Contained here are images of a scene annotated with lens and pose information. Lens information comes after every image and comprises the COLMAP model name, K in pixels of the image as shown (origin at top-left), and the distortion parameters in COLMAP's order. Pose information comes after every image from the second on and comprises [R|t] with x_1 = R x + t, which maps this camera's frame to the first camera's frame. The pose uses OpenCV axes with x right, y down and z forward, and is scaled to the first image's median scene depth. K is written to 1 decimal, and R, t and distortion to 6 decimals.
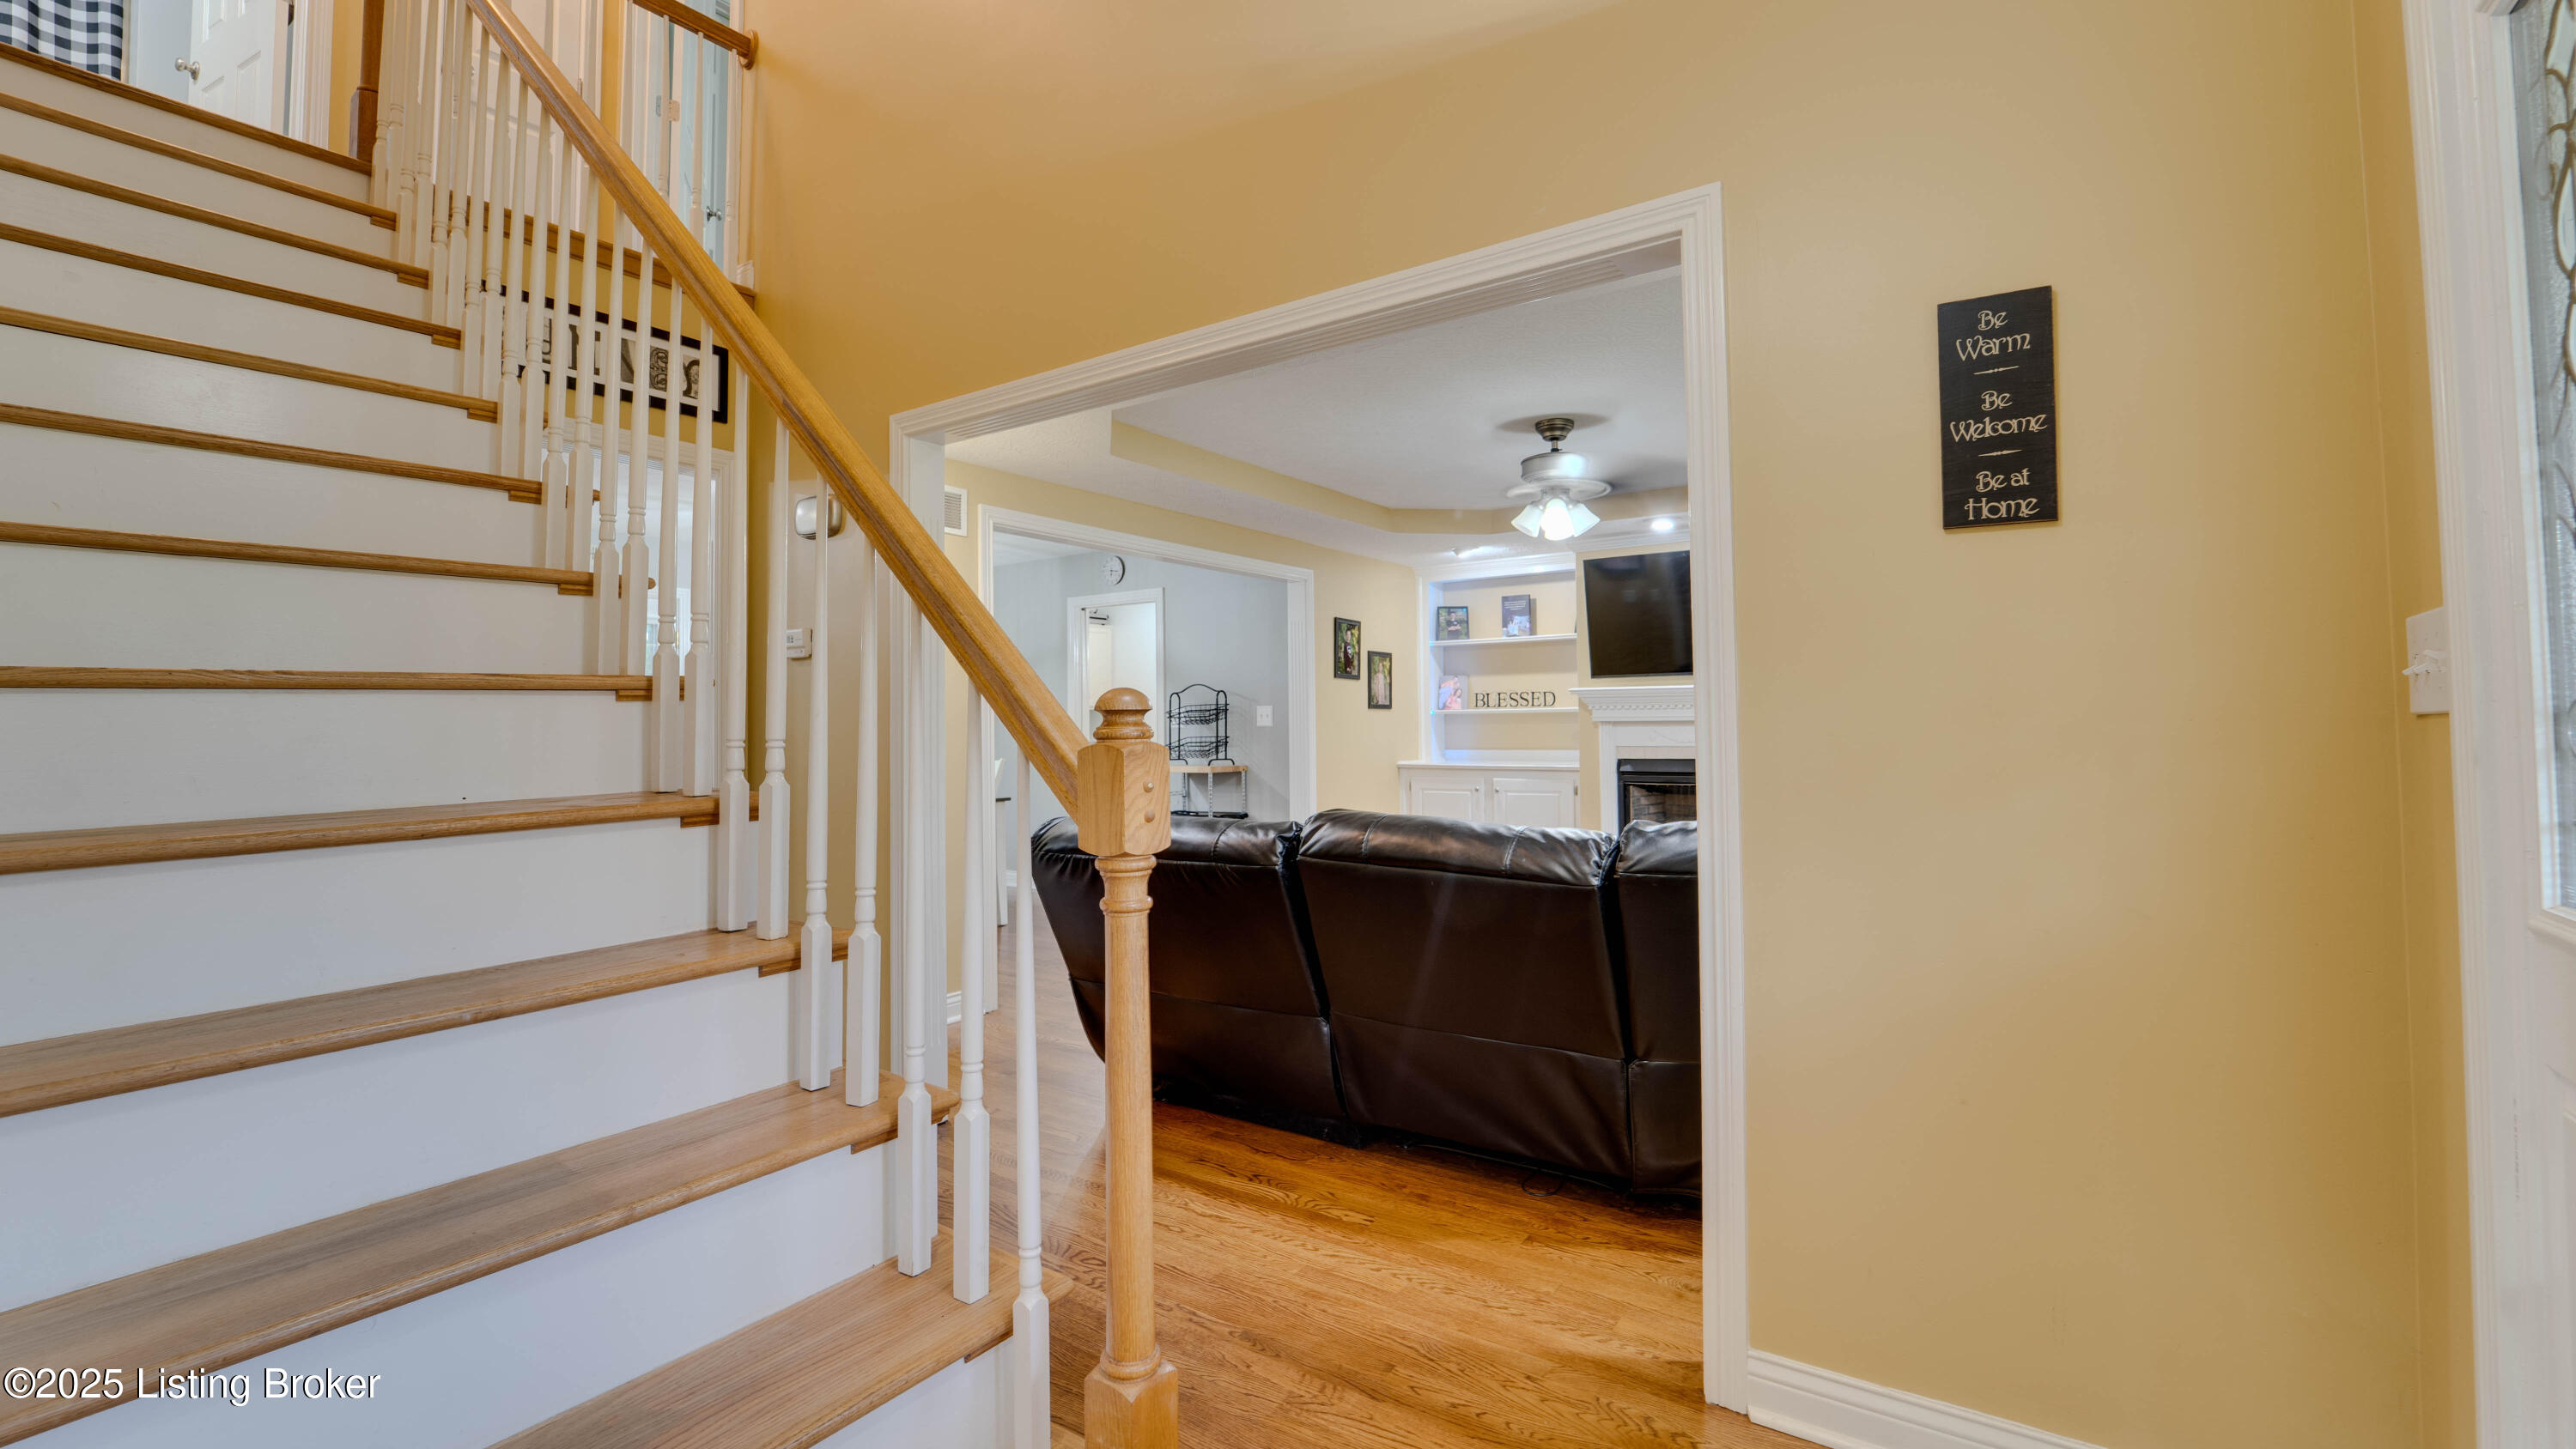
lens RADIAL K [[1084.8, 0, 1306.5], [0, 1084.8, 734.9], [0, 0, 1]] dist [-0.017726, -0.000685]
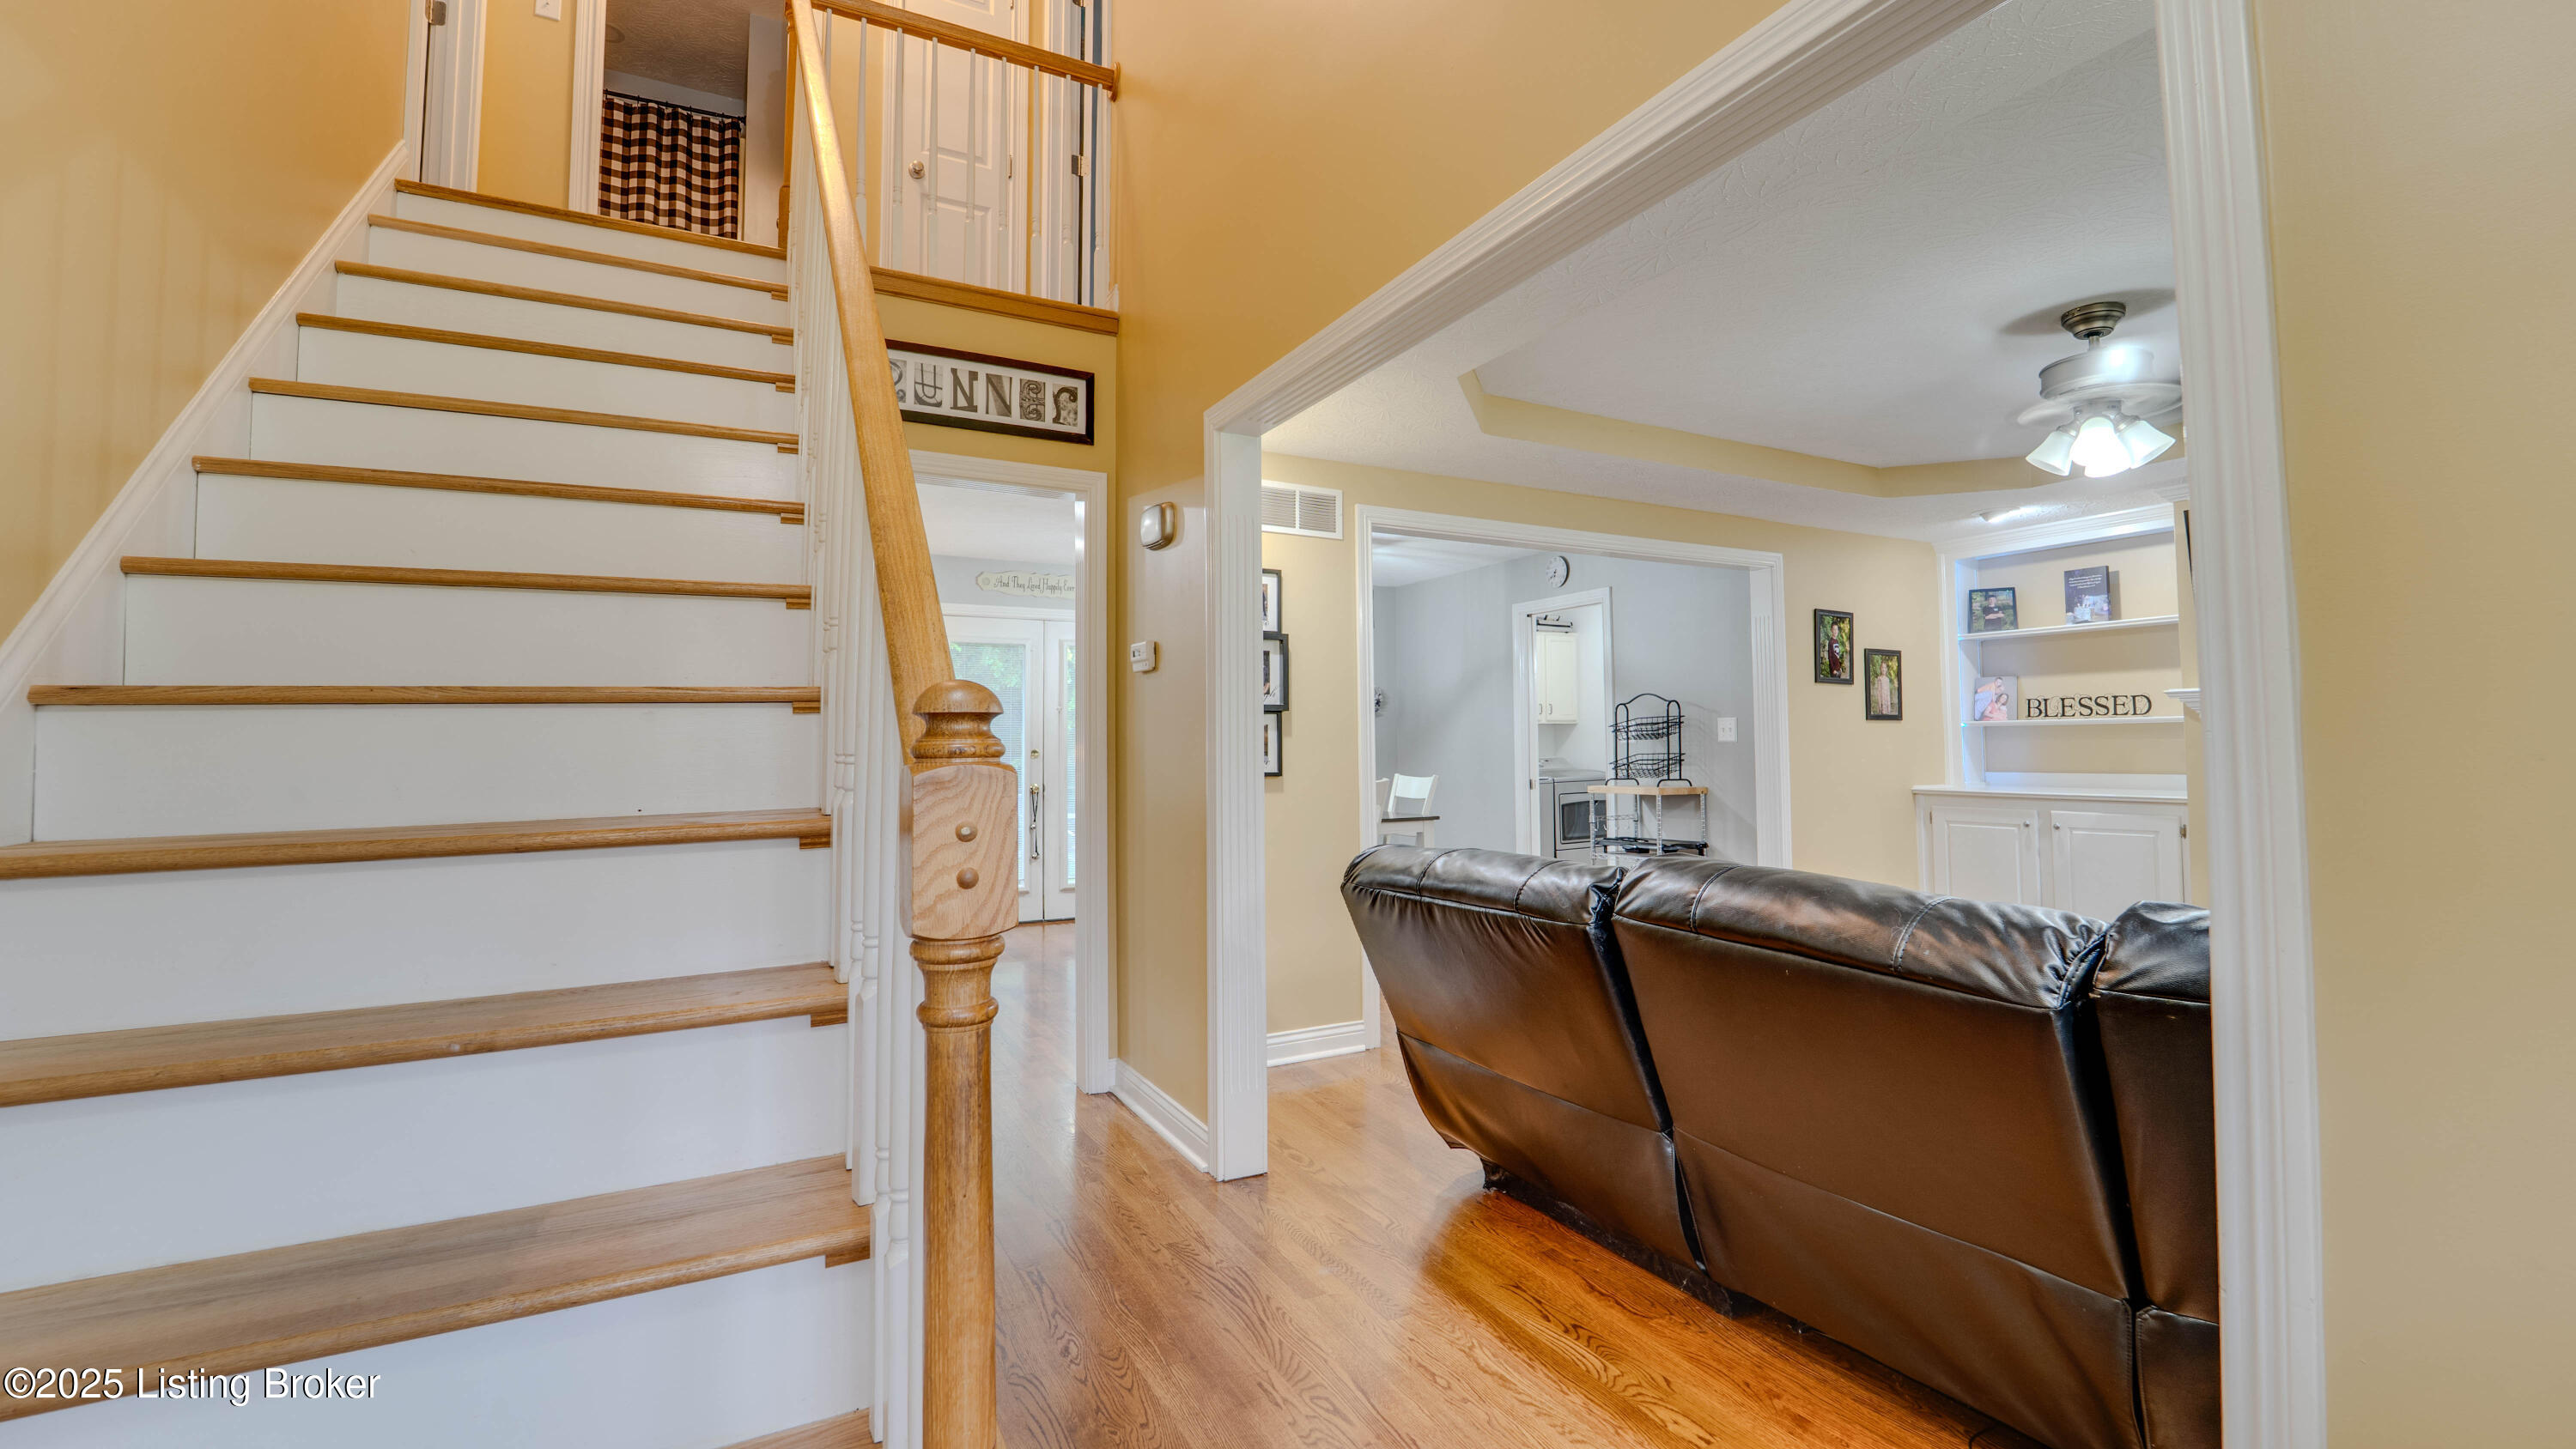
lens RADIAL K [[1084.8, 0, 1307.7], [0, 1084.8, 720.5], [0, 0, 1]] dist [-0.017726, -0.000685]
pose [[0.887355, -0.008202, -0.461013, 0.144653], [-0.004588, 0.999635, -0.026615, -0.000951], [0.461063, 0.025732, 0.886994, 0.230345]]
